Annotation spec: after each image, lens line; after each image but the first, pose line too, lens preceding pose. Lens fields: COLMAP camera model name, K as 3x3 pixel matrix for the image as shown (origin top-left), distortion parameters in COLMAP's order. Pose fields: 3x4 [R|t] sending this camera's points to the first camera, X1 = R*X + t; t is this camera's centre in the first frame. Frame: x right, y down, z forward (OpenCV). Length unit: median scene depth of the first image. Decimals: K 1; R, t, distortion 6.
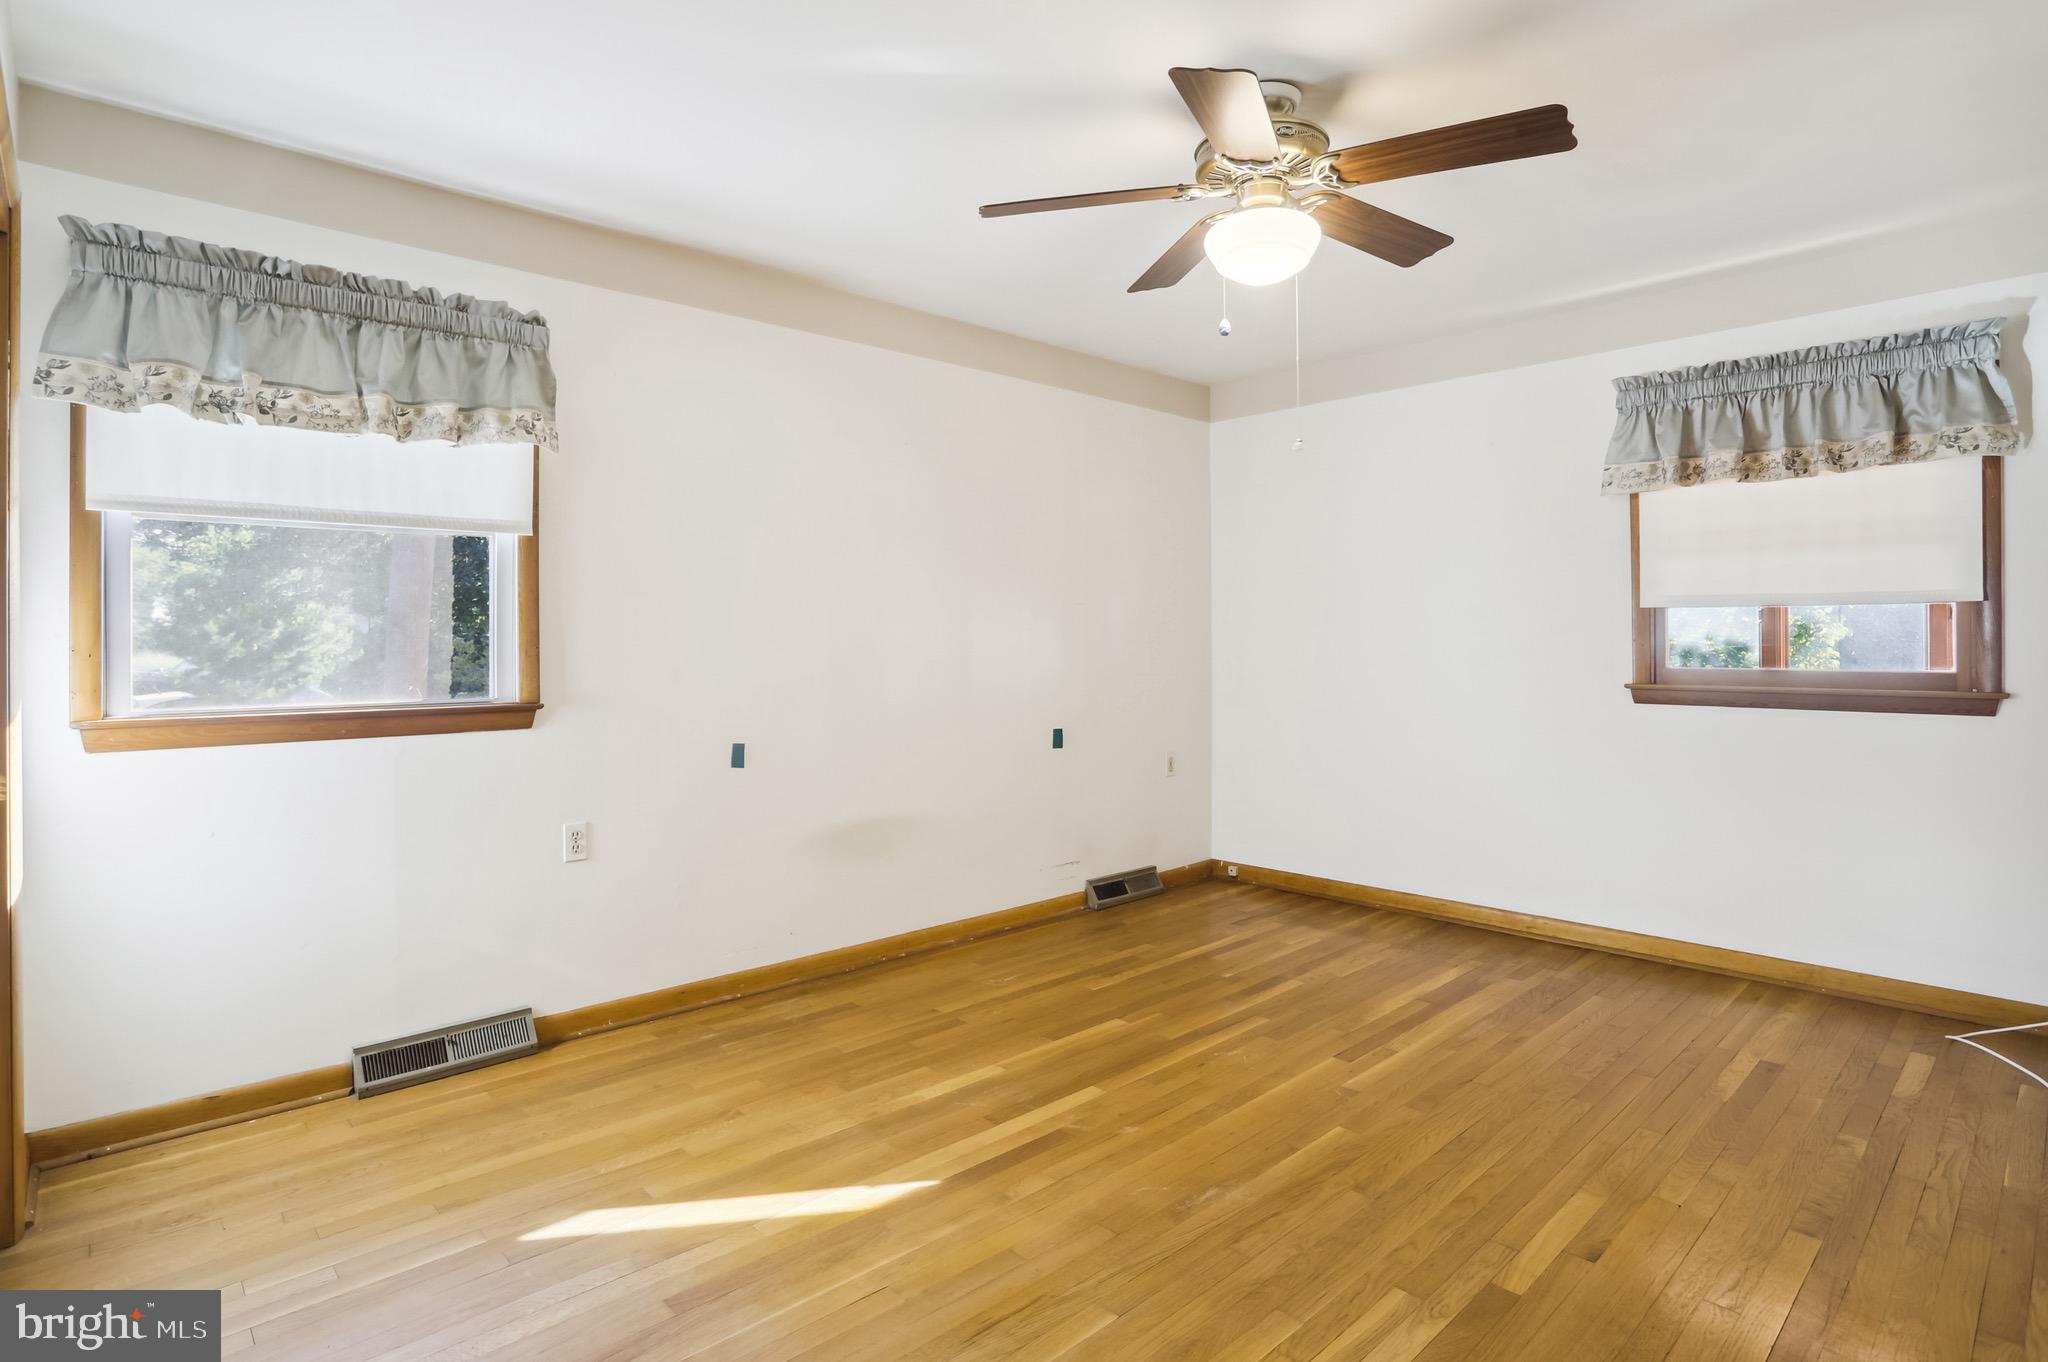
lens RADIAL K [[1034.0, 0, 1004.6], [0, 1034.0, 671.6], [0, 0, 1]] dist [-0.087663, 0.032349]
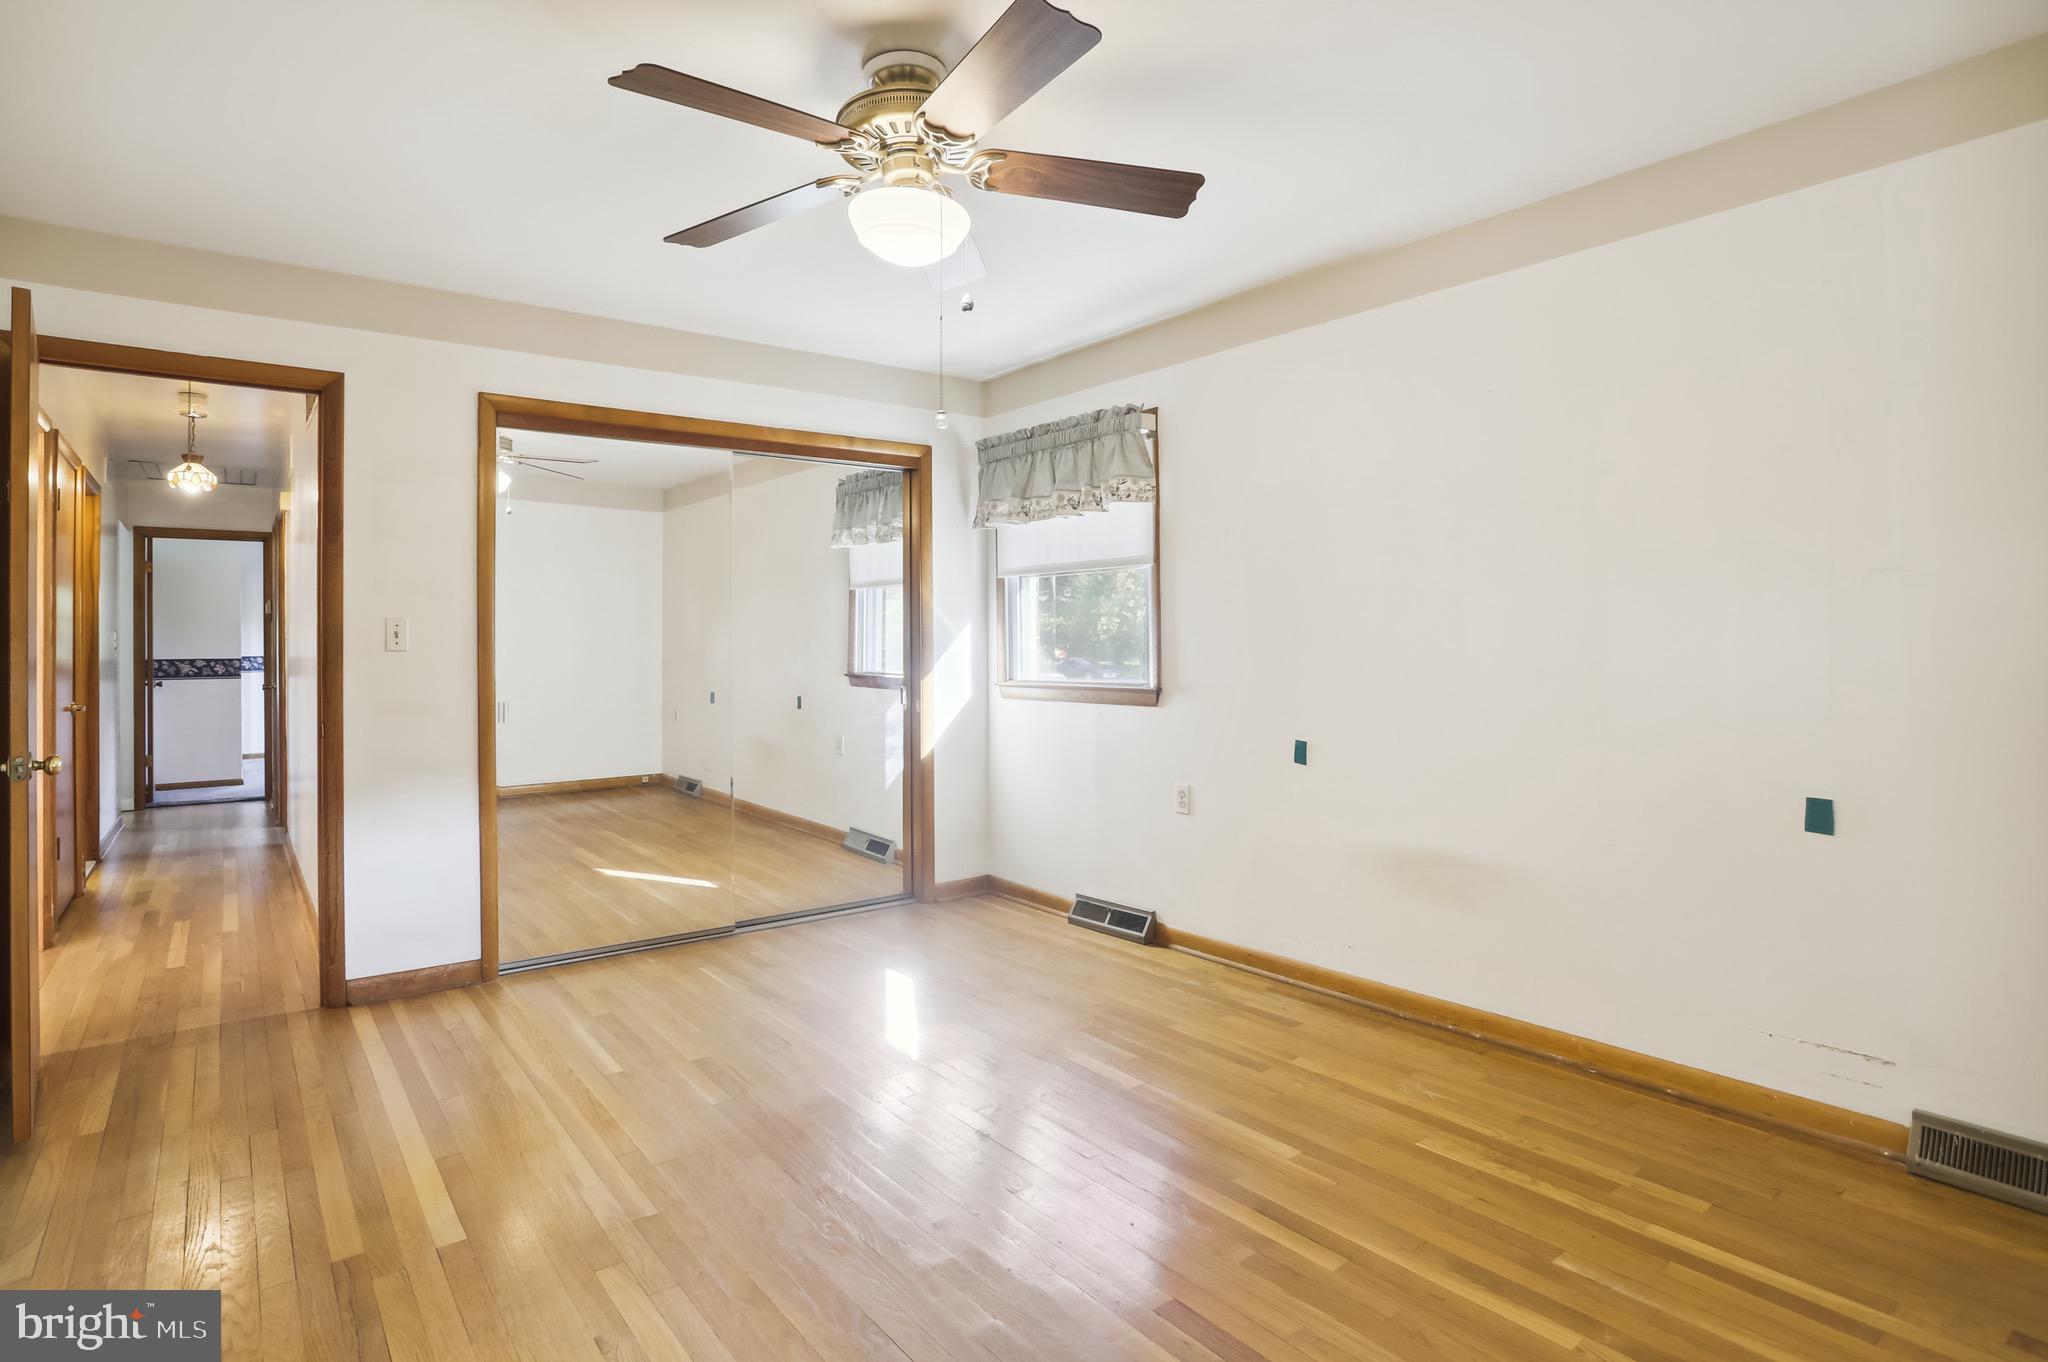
lens RADIAL K [[1034.0, 0, 1004.6], [0, 1034.0, 671.6], [0, 0, 1]] dist [-0.087663, 0.032349]
pose [[-0.080202, 0.028939, -0.996358, 0.847886], [-0.022615, 0.999268, 0.030844, -0.026509], [0.996522, 0.025007, -0.079489, 0.836809]]
